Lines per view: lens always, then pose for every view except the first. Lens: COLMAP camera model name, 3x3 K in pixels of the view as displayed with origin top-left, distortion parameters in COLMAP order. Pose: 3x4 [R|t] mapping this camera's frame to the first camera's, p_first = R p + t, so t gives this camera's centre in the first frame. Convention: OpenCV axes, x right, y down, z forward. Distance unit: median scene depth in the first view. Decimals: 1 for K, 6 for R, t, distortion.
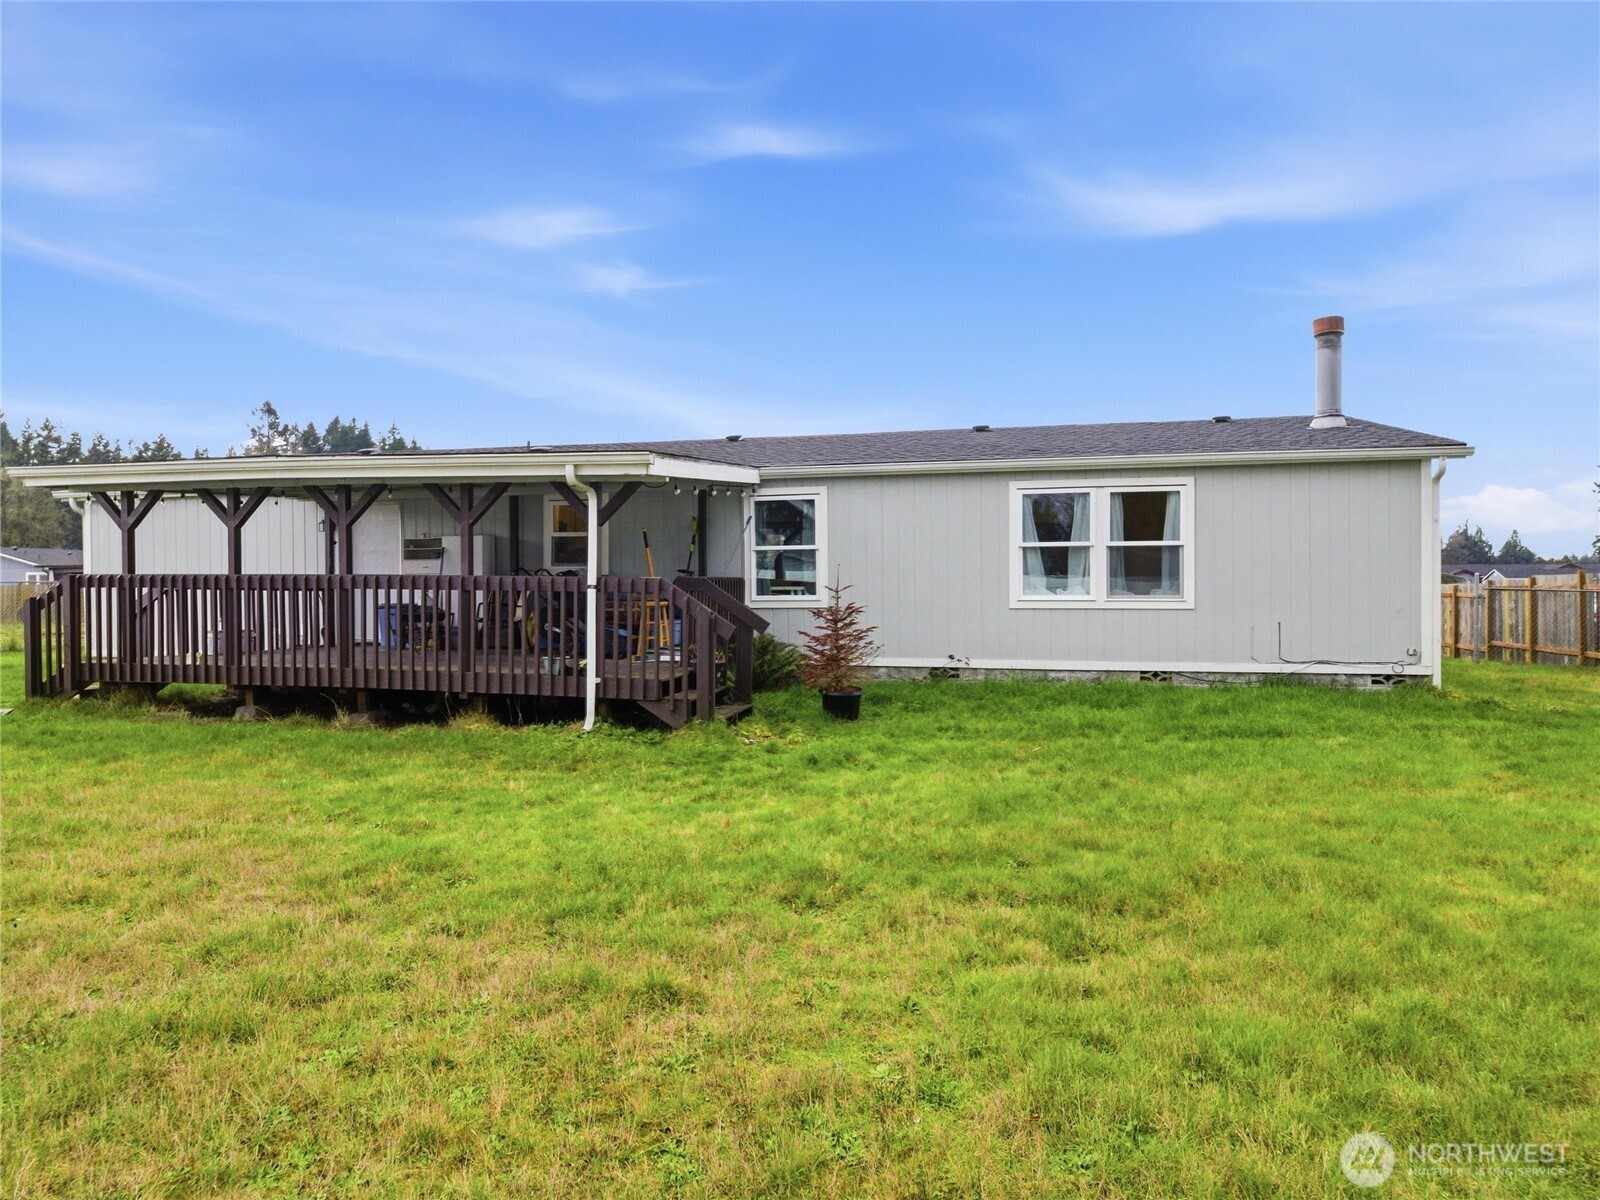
lens RADIAL K [[950.4, 0, 800.0], [0, 950.4, 600.0], [0, 0, 1]] dist [0.002164, -0.000020]
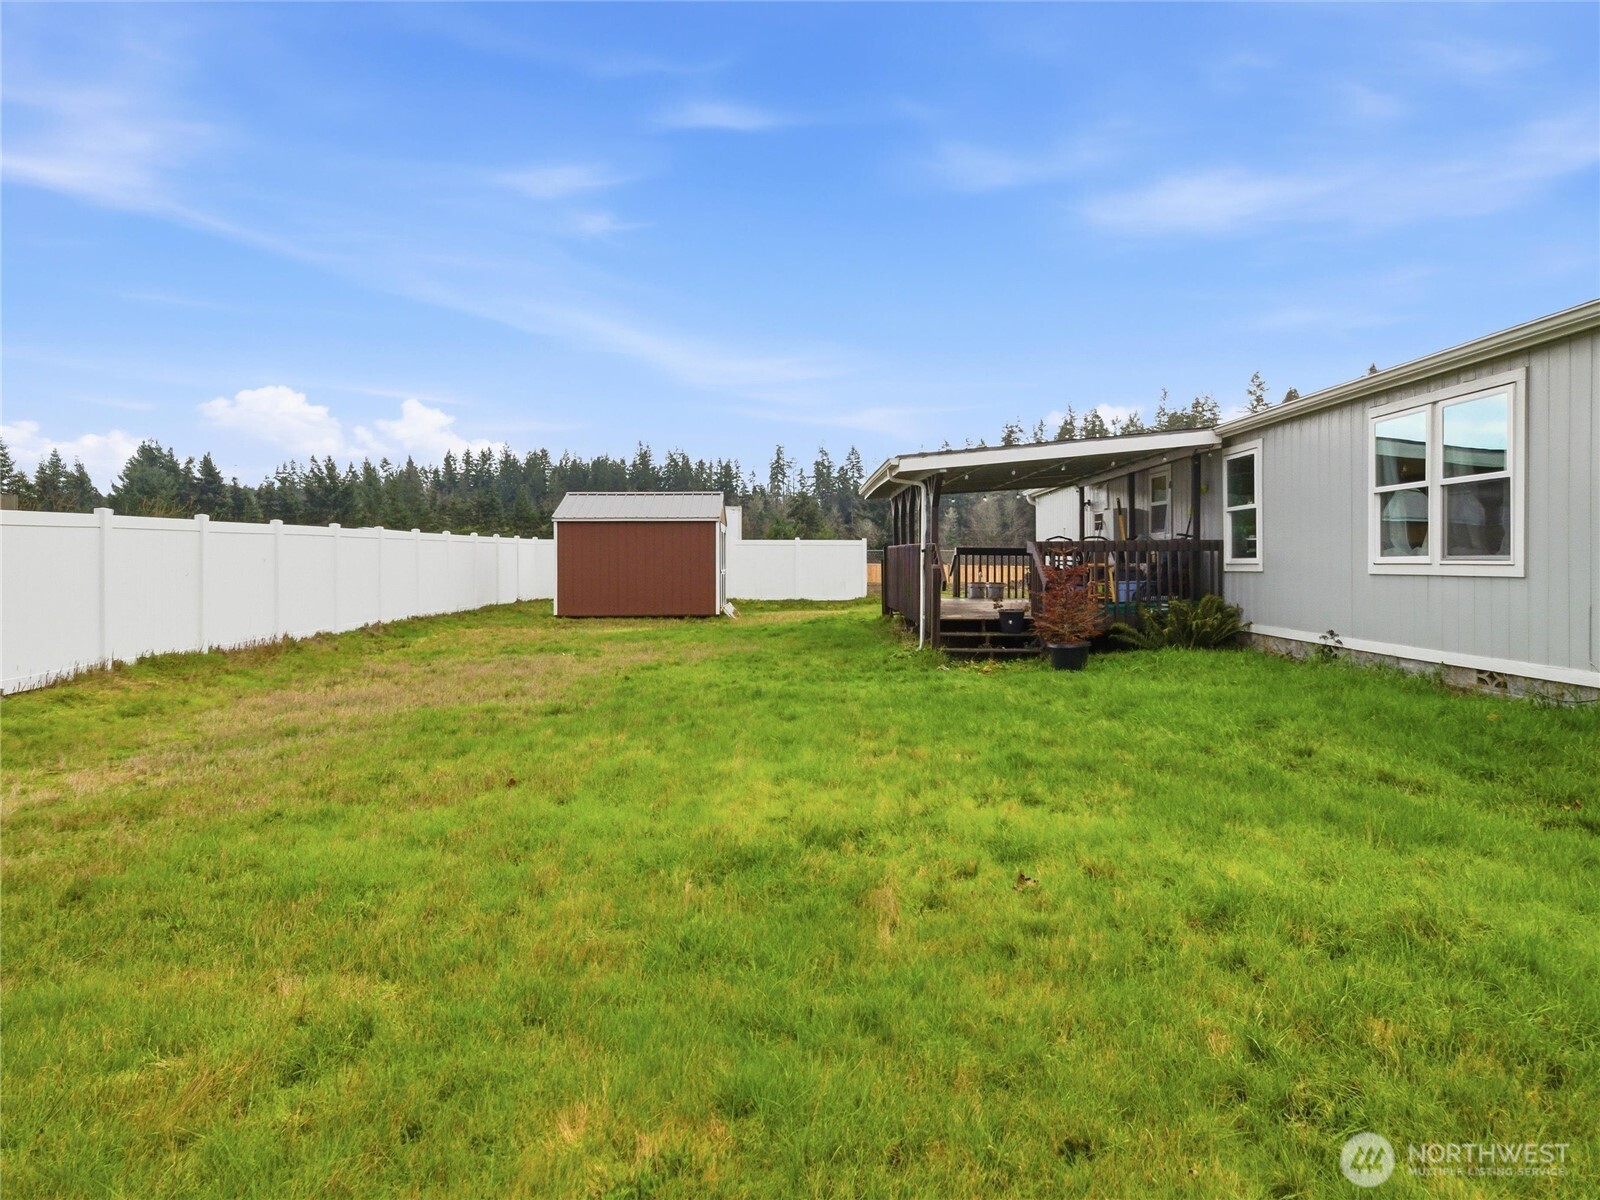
lens RADIAL K [[1047.1, 0, 803.6], [0, 1047.1, 585.9], [0, 0, 1]] dist [0.002056, -0.000516]
pose [[0.214796, 0.023755, -0.976370, 0.948053], [-0.007585, 0.999715, 0.022654, 0.003183], [0.976630, 0.002539, 0.214914, 0.370143]]
